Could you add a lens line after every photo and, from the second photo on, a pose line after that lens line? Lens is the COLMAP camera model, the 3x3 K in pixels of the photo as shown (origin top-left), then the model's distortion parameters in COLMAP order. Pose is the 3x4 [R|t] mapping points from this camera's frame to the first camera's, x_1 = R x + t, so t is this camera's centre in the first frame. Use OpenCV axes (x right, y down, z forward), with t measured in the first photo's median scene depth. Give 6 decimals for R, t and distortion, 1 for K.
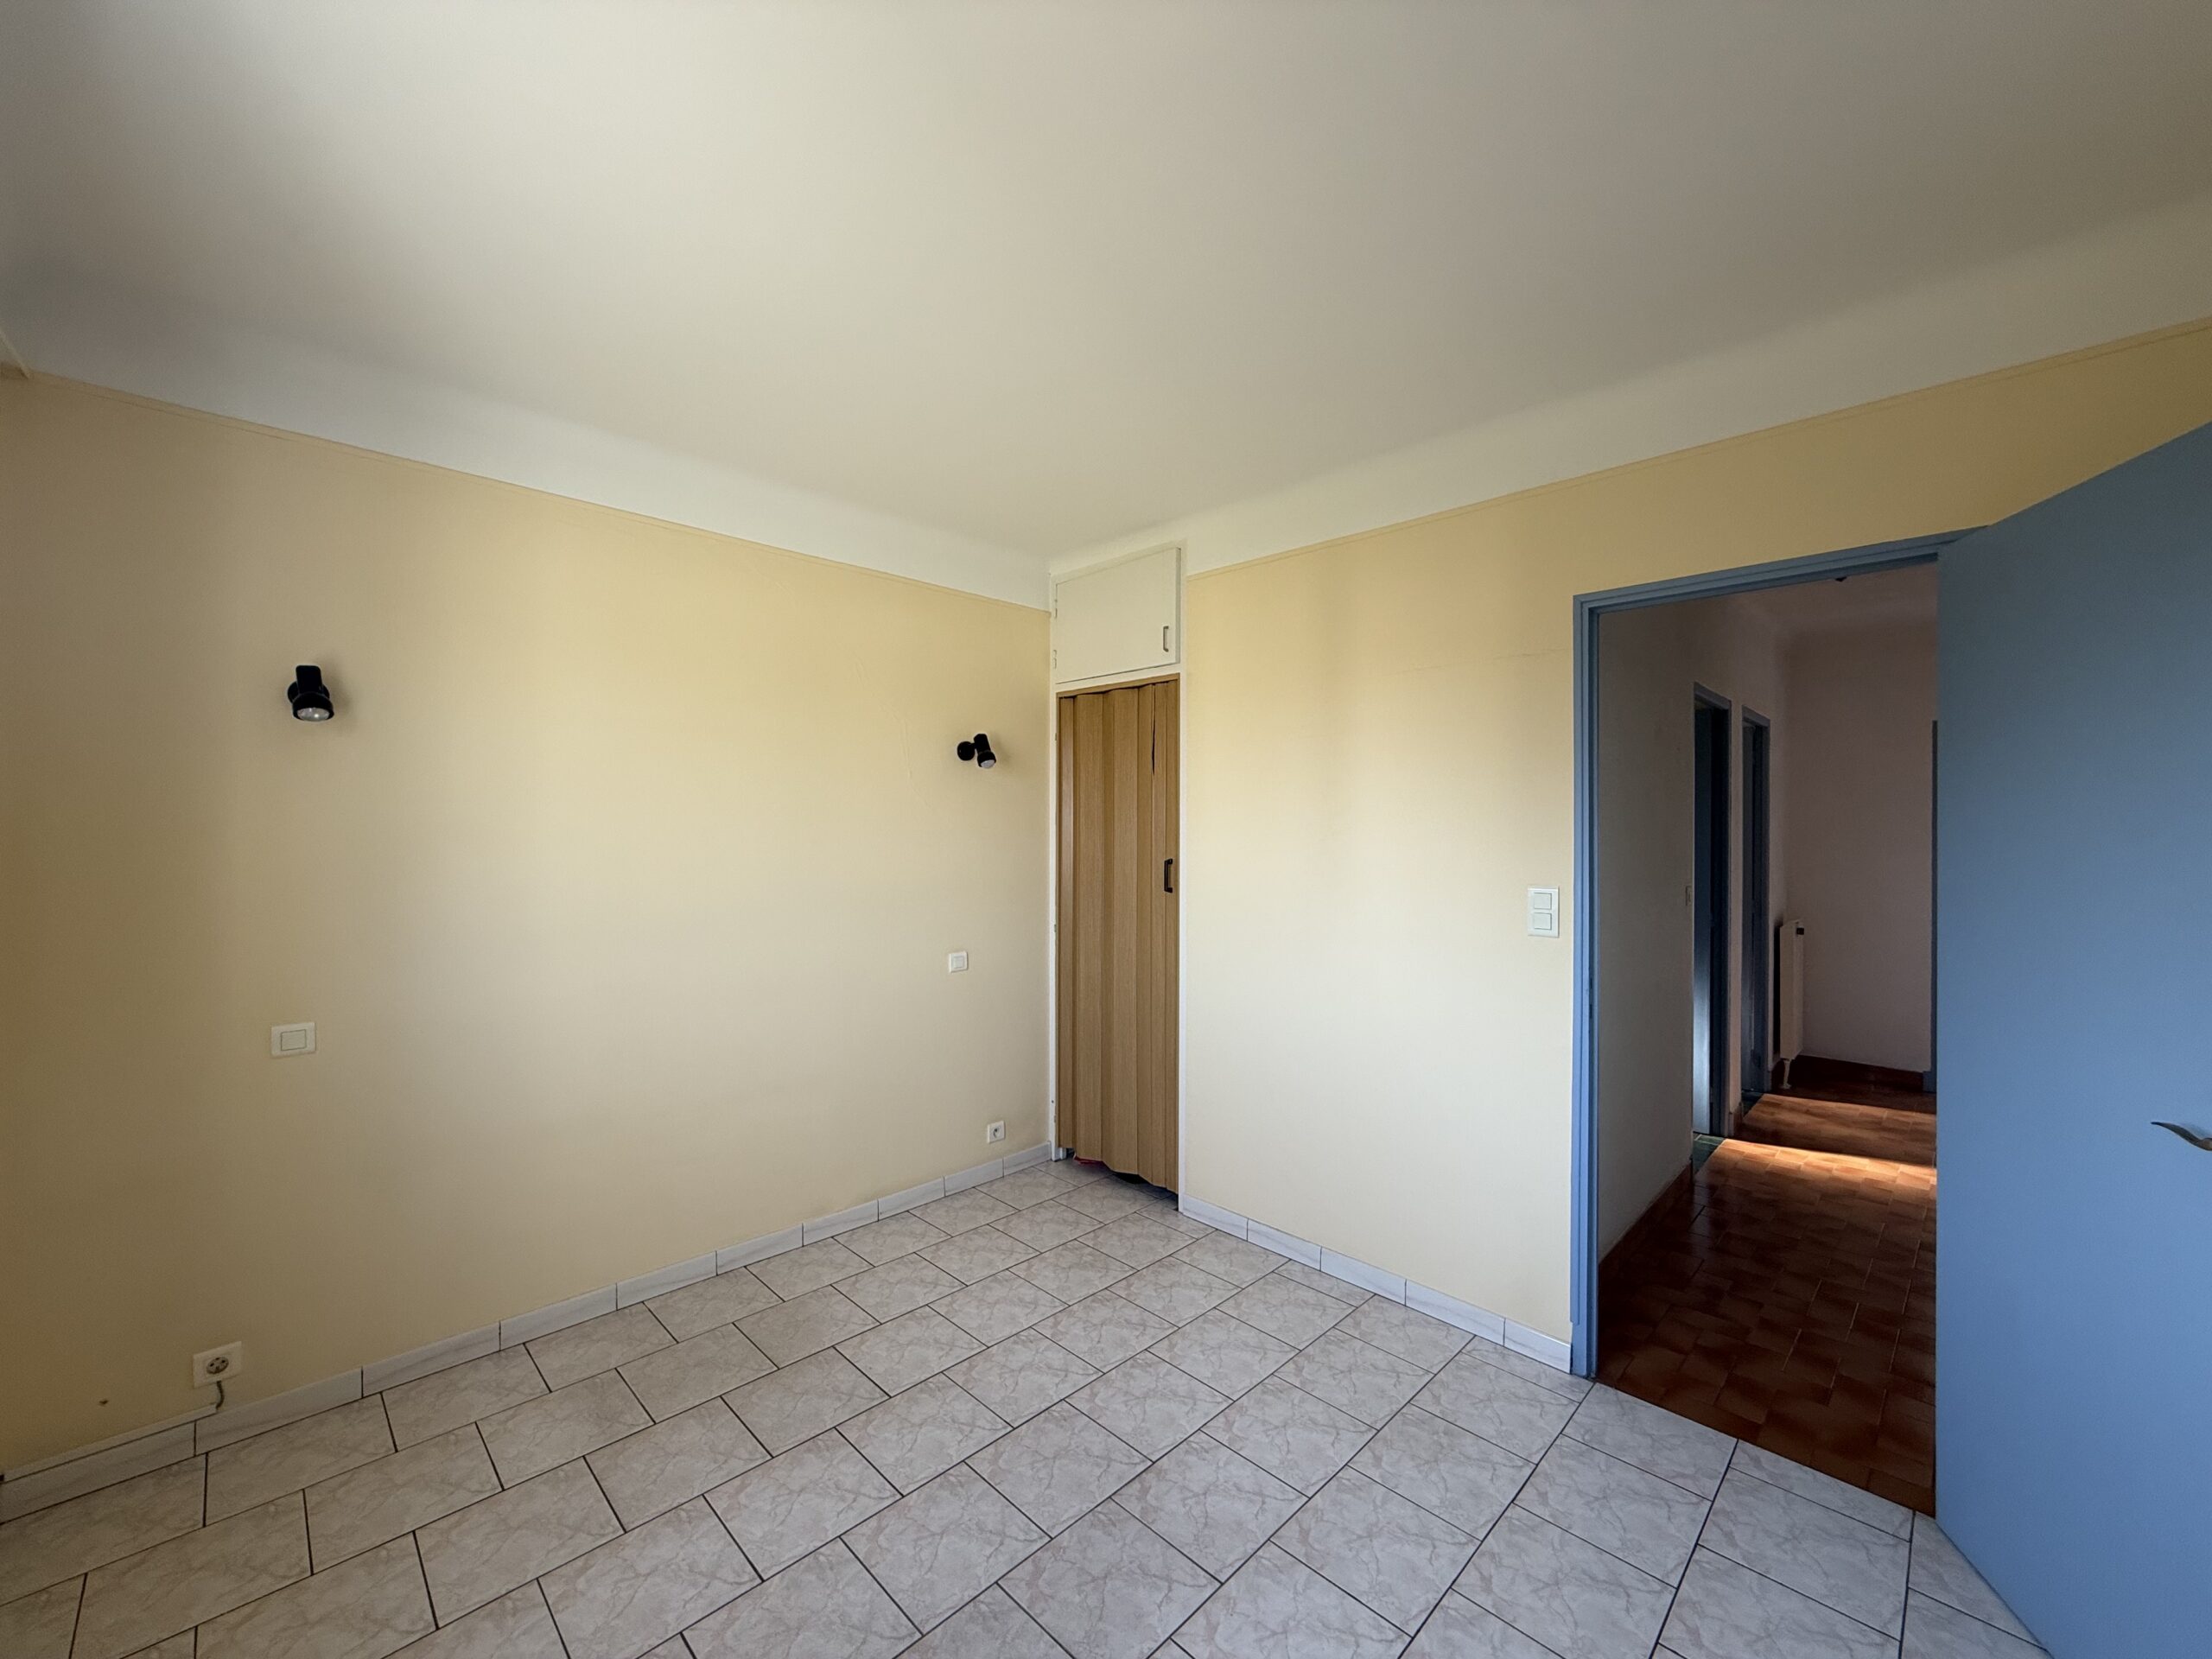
lens RADIAL K [[873.8, 0, 1106.0], [0, 873.8, 829.5], [0, 0, 1]] dist [0.016399, -0.005799]
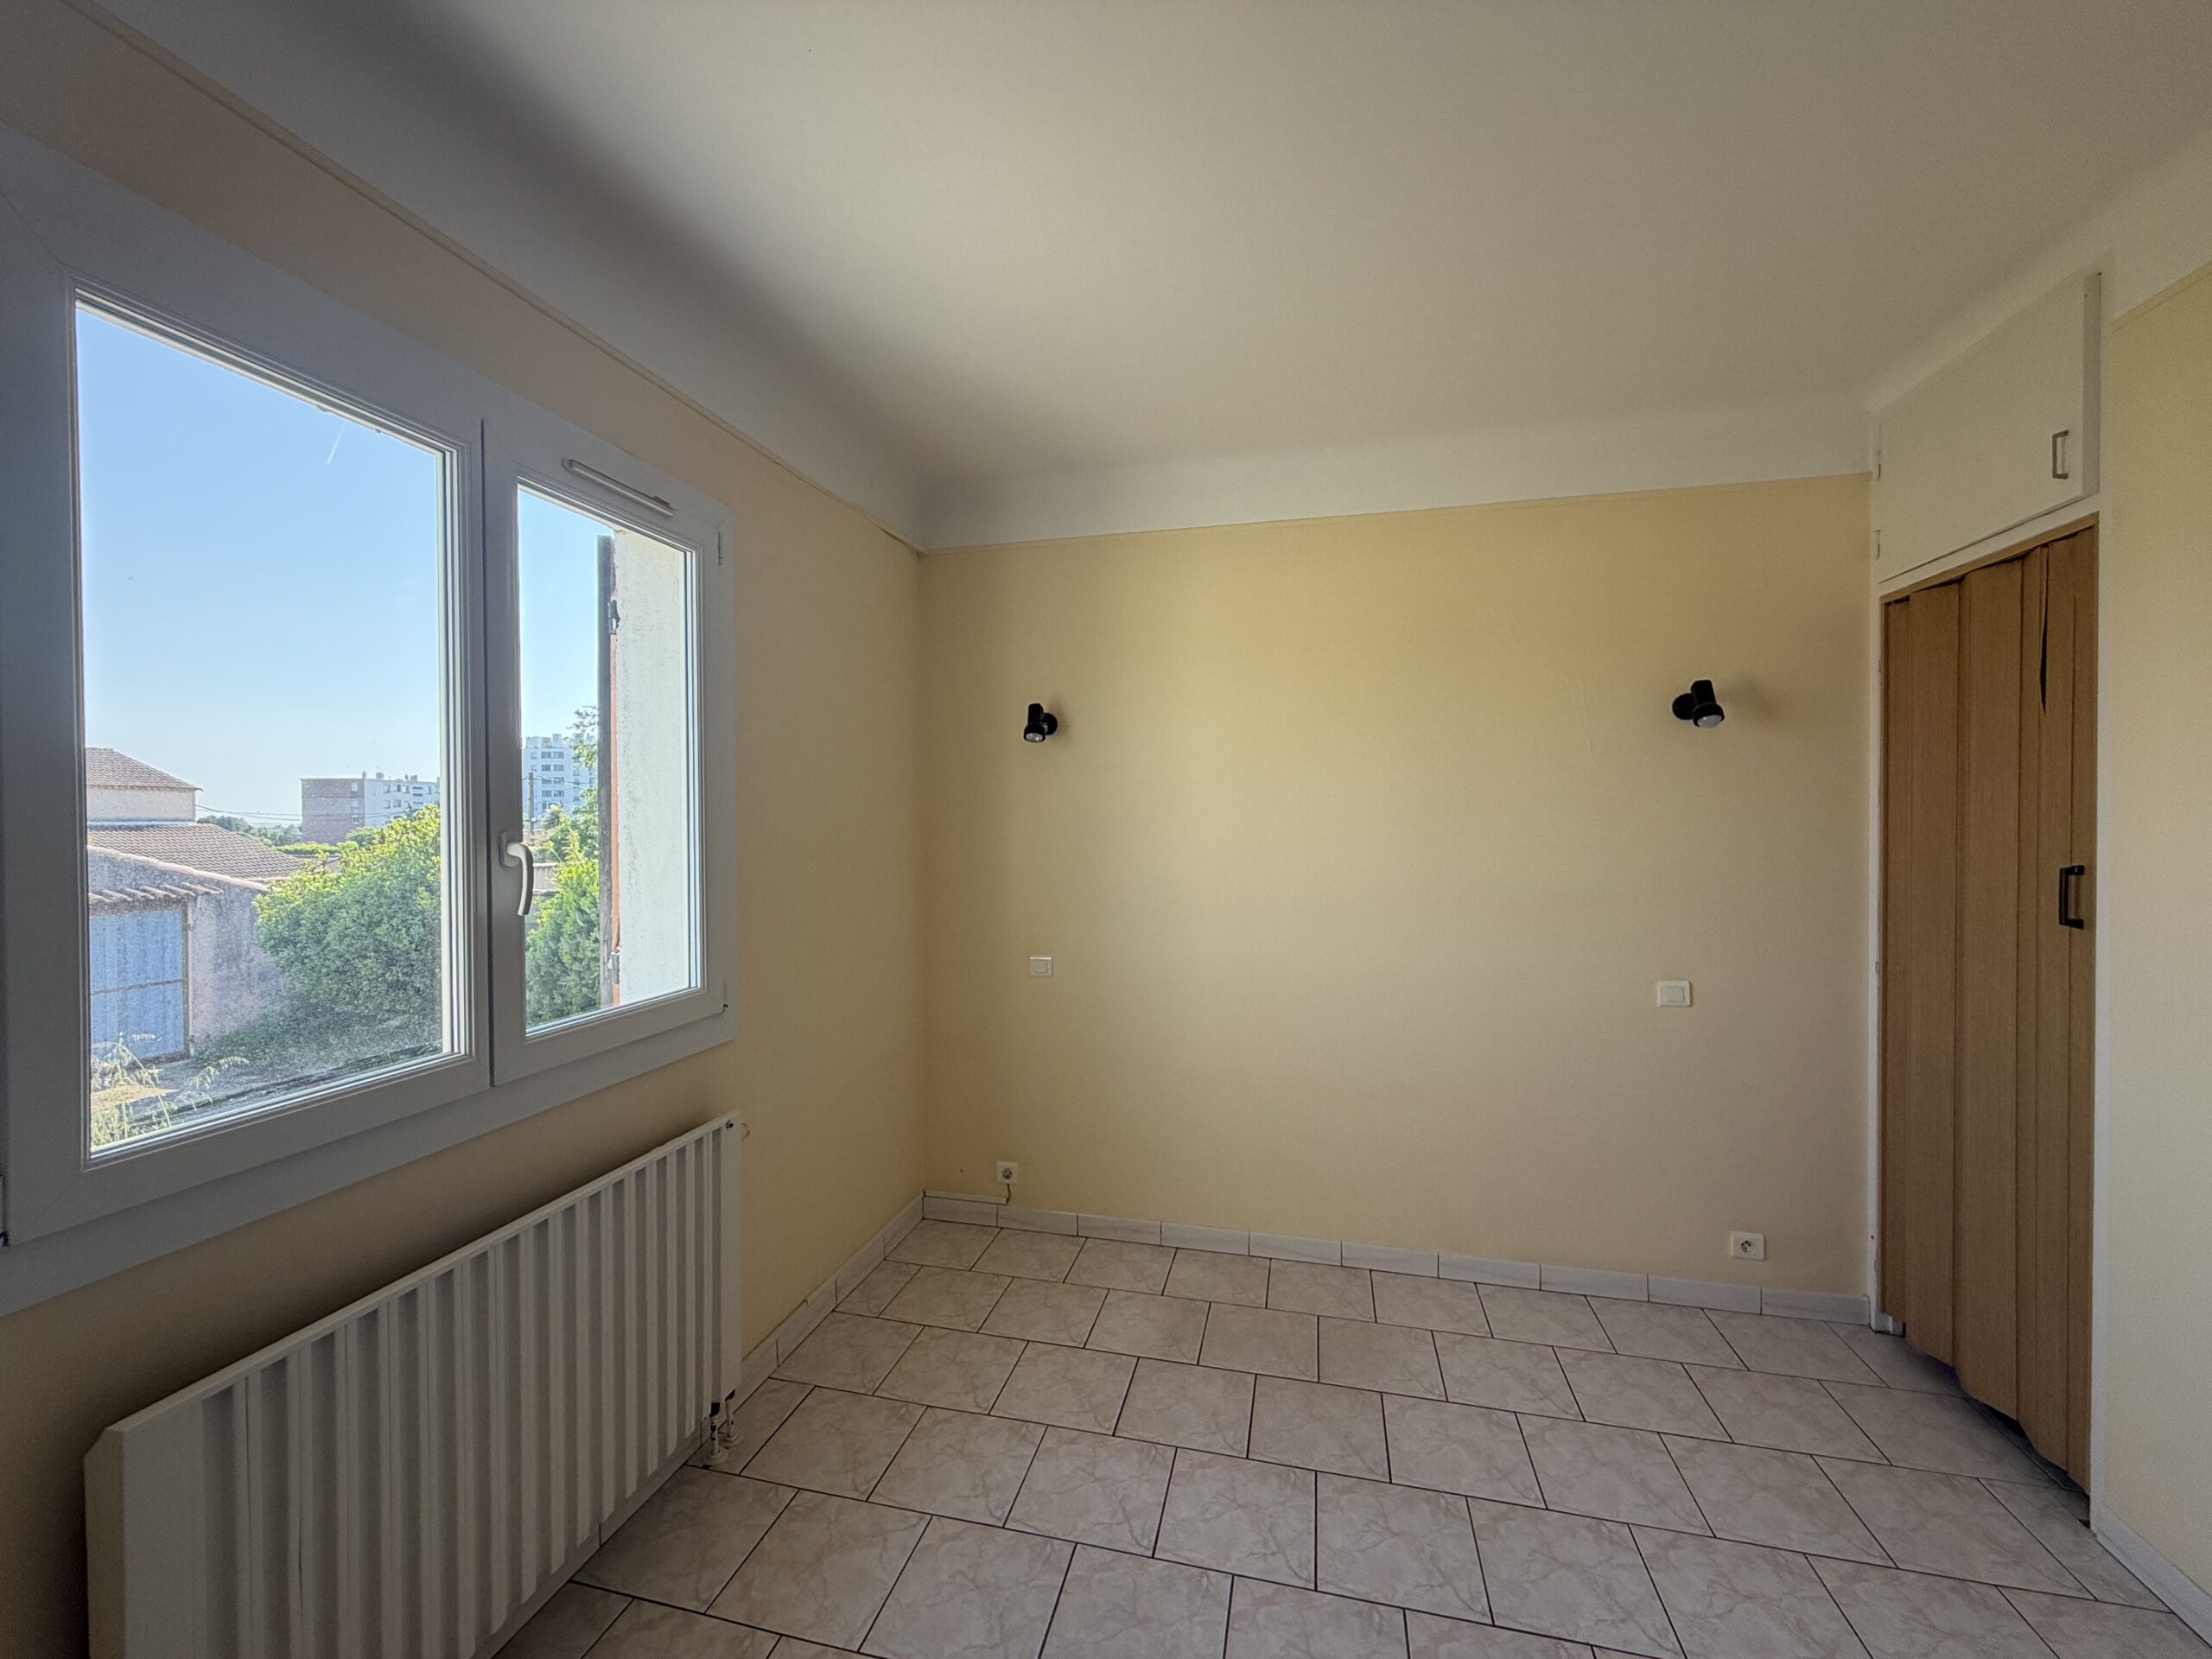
lens RADIAL K [[877.2, 0, 1101.3], [0, 877.2, 830.3], [0, 0, 1]] dist [-0.002313, 0.000194]
pose [[0.524423, 0.003955, -0.851448, 0.264960], [0.007924, 0.999923, 0.009525, 0.002640], [0.851421, -0.011742, 0.524352, 0.260866]]
